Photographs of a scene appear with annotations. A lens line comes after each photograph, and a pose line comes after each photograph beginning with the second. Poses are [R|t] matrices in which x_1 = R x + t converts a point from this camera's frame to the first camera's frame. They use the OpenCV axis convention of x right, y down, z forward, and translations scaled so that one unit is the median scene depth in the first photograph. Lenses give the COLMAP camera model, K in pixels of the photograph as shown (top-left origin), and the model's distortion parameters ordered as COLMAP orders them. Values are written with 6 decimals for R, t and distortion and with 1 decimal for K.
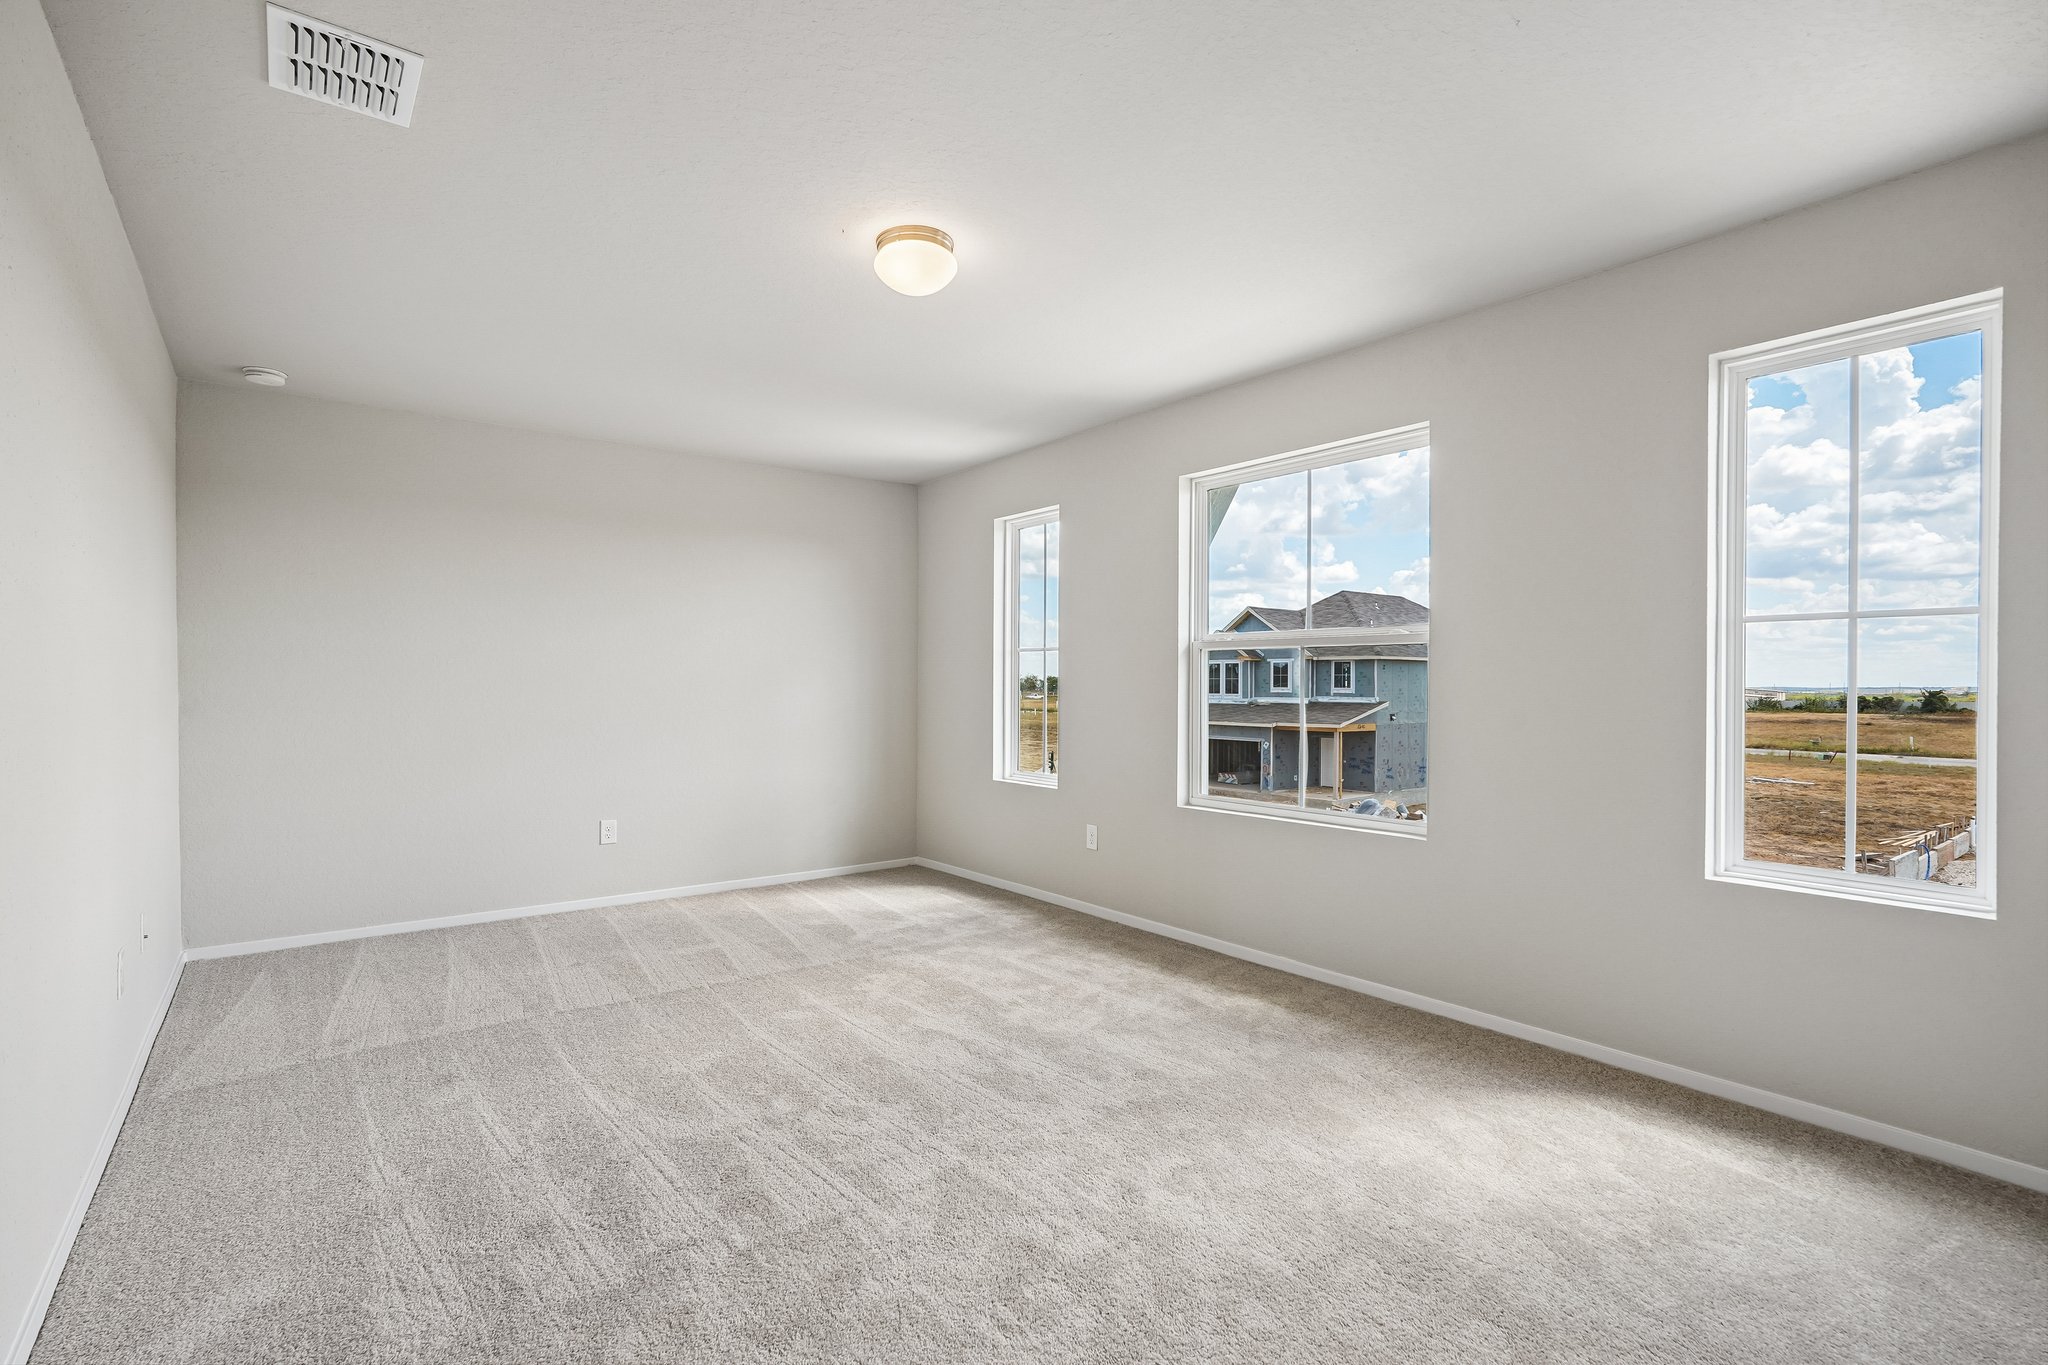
lens RADIAL K [[957.0, 0, 1018.6], [0, 957.0, 689.6], [0, 0, 1]] dist [-0.004819, 0.000210]
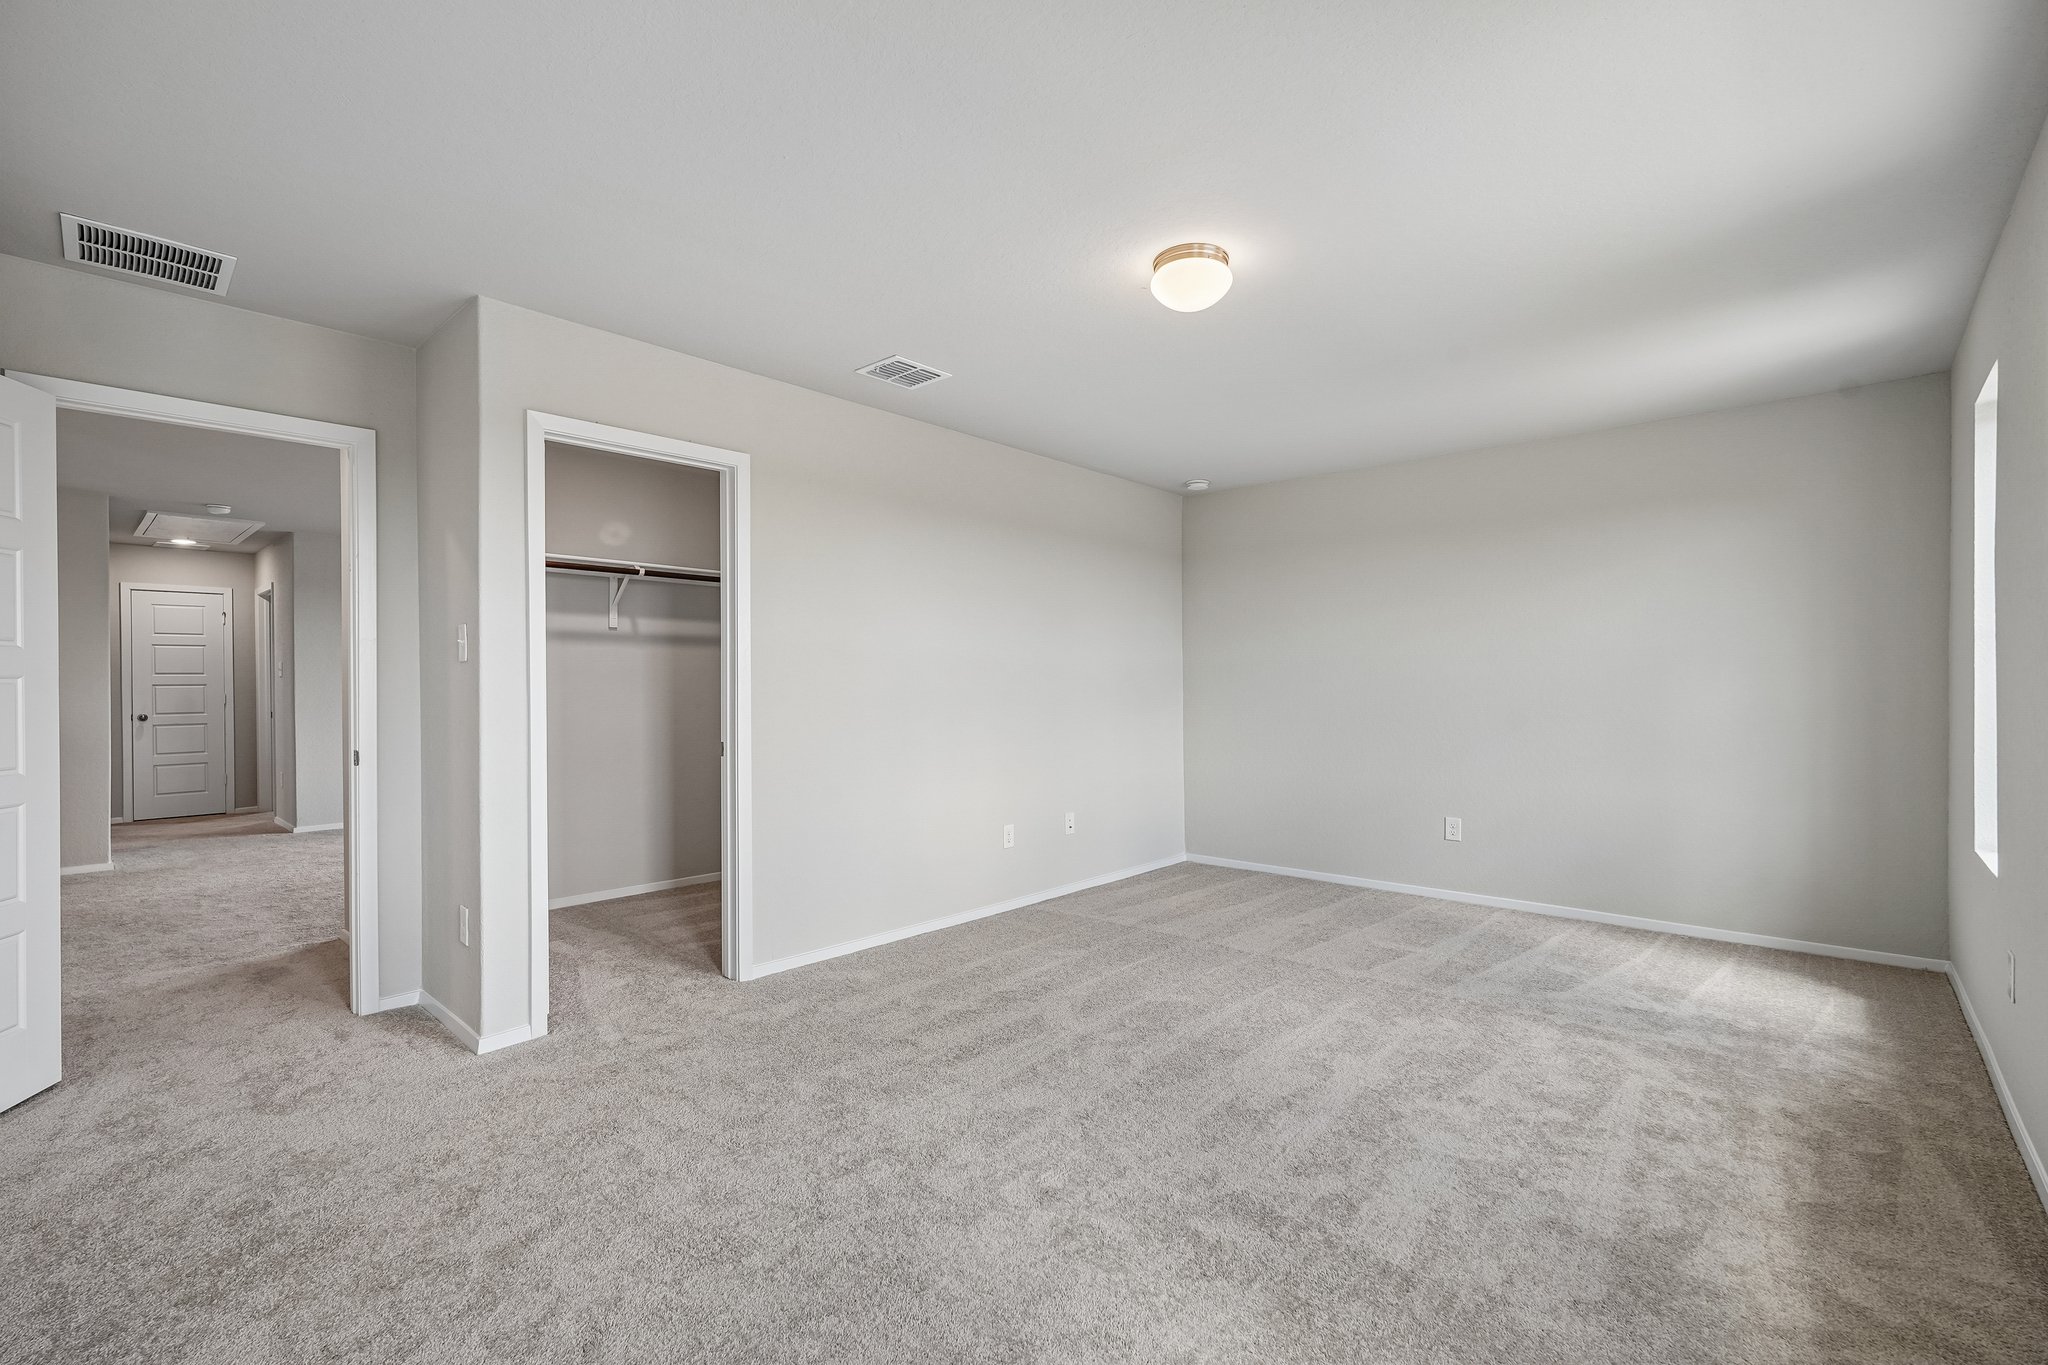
lens RADIAL K [[903.4, 0, 1018.4], [0, 903.4, 683.6], [0, 0, 1]] dist [-0.014341, 0.006702]
pose [[0.185383, -0.002613, -0.982663, 0.616662], [-0.006966, 0.999968, -0.003973, -0.004141], [0.982642, 0.007582, 0.185358, 0.481711]]
